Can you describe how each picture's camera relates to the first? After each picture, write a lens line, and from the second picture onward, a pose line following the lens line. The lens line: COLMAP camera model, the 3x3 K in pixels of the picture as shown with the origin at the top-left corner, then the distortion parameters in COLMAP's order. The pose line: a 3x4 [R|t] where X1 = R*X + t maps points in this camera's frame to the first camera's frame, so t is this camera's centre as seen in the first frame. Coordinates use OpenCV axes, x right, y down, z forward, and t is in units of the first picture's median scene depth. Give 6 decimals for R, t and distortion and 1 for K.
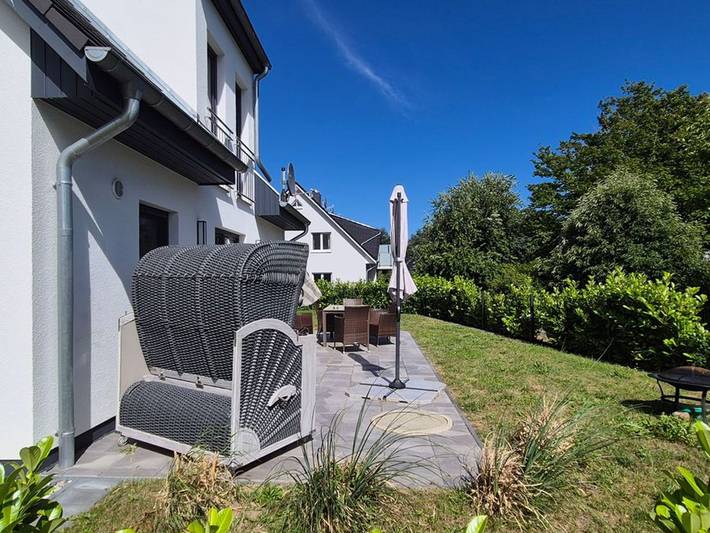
lens RADIAL K [[468.0, 0, 355.0], [0, 468.0, 266.5], [0, 0, 1]] dist [-0.005552, 0.000057]
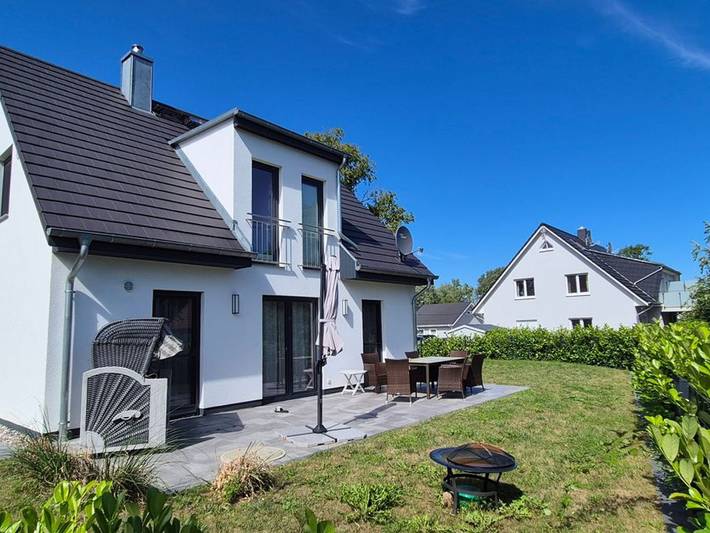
lens RADIAL K [[468.0, 0, 355.0], [0, 468.0, 266.5], [0, 0, 1]] dist [-0.005552, 0.000057]
pose [[0.783536, -0.089891, -0.614809, 0.558785], [0.031123, 0.993916, -0.105657, -0.014323], [0.620566, 0.063651, 0.781567, 0.078577]]
